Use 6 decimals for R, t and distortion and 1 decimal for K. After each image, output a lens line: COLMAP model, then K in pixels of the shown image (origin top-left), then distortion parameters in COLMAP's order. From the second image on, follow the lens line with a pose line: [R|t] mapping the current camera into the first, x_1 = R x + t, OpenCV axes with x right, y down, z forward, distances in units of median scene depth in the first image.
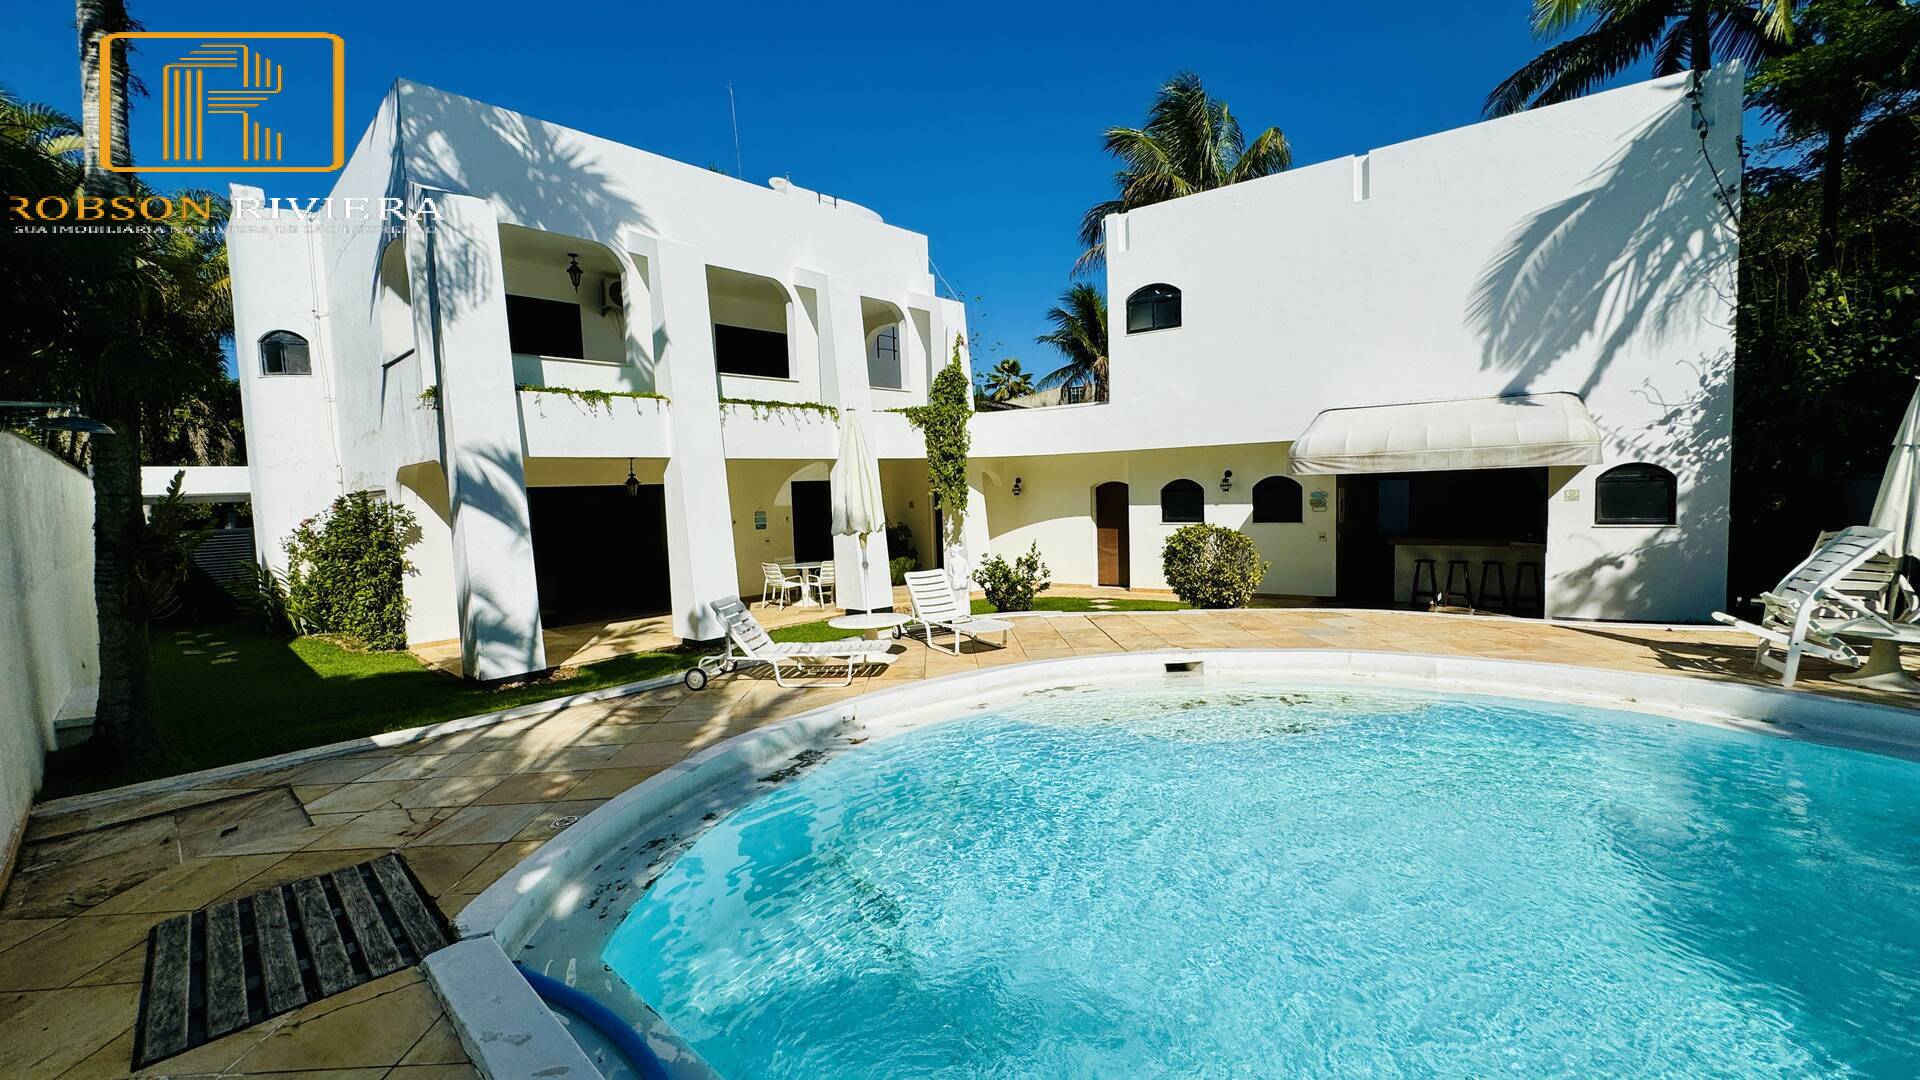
lens RADIAL K [[767.4, 0, 967.2], [0, 767.4, 548.4], [0, 0, 1]] dist [-0.001897, 0.000317]
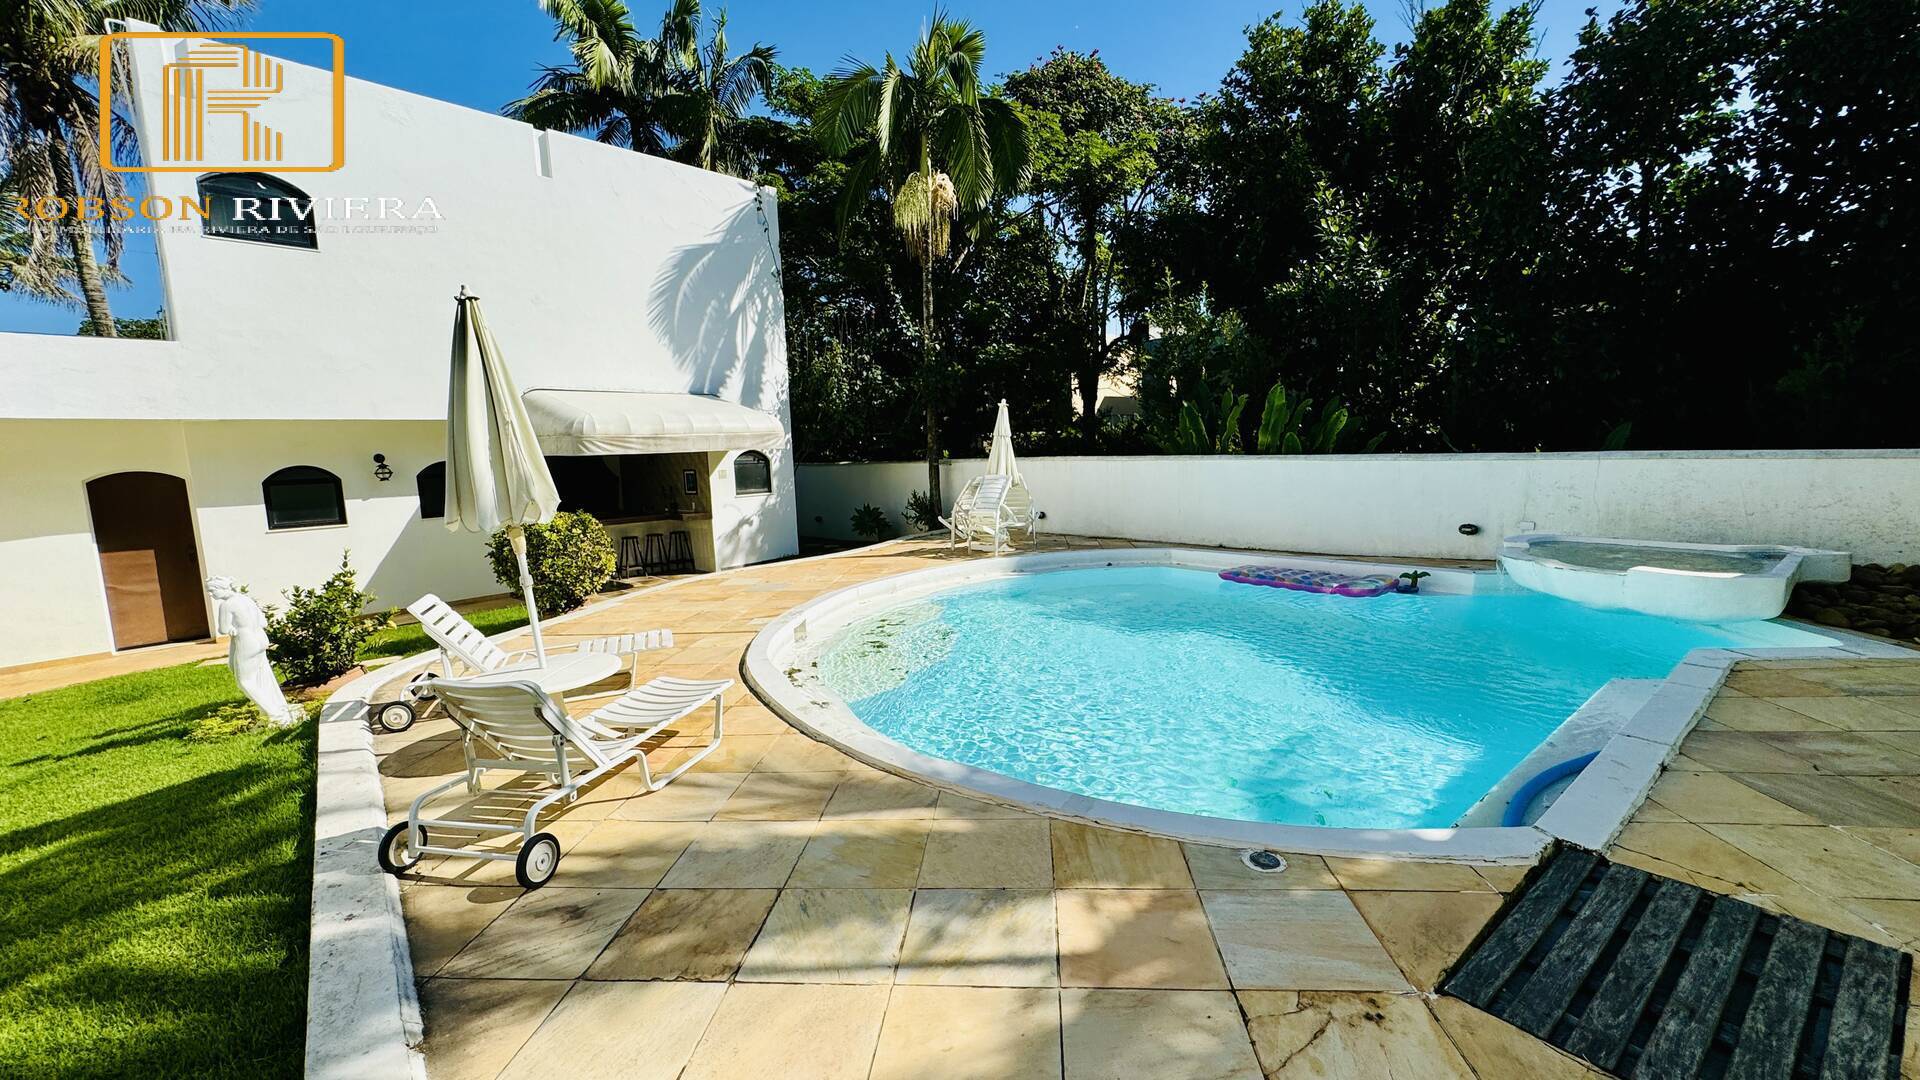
lens RADIAL K [[767.4, 0, 959.6], [0, 767.4, 539.3], [0, 0, 1]] dist [-0.001897, 0.000317]
pose [[0.127919, -0.088986, 0.987785, -0.466480], [0.113192, 0.990769, 0.074596, -0.010401], [-0.985304, 0.102267, 0.136810, 0.433255]]
